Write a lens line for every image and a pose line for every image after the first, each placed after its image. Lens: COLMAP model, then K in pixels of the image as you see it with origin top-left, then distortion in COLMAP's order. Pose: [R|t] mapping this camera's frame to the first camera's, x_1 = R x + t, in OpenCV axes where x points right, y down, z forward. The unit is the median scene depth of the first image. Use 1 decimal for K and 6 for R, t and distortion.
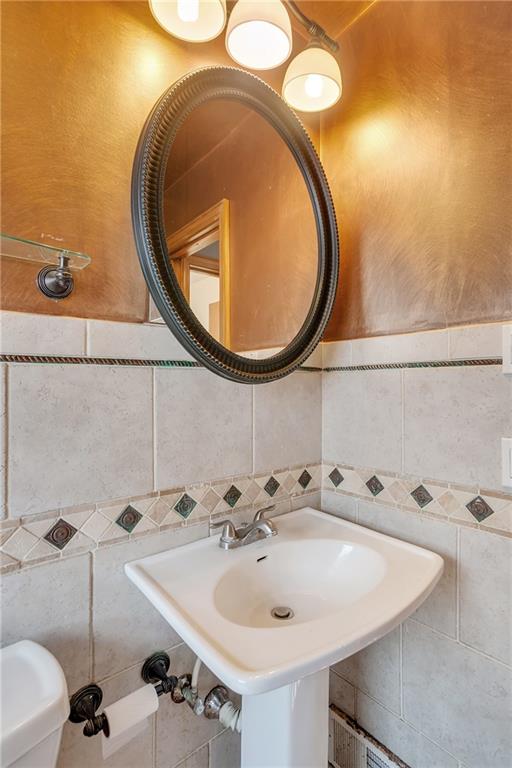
lens RADIAL K [[392.5, 0, 255.5], [0, 392.5, 384.8], [0, 0, 1]] dist [-0.023367, 0.025918]
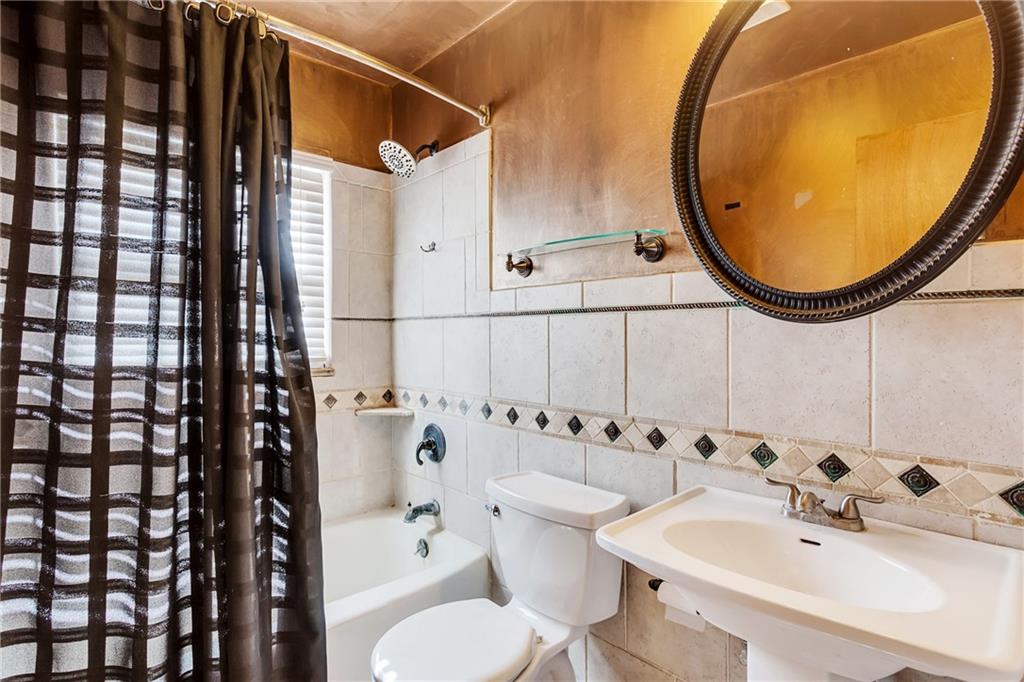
lens RADIAL K [[523.3, 0, 510.7], [0, 523.3, 334.7], [0, 0, 1]] dist [-0.023367, 0.025918]
pose [[0.068487, 0.012691, -0.997571, 1.067793], [0.005559, 0.999899, 0.013102, 0.002683], [0.997637, -0.006442, 0.068409, 0.333077]]
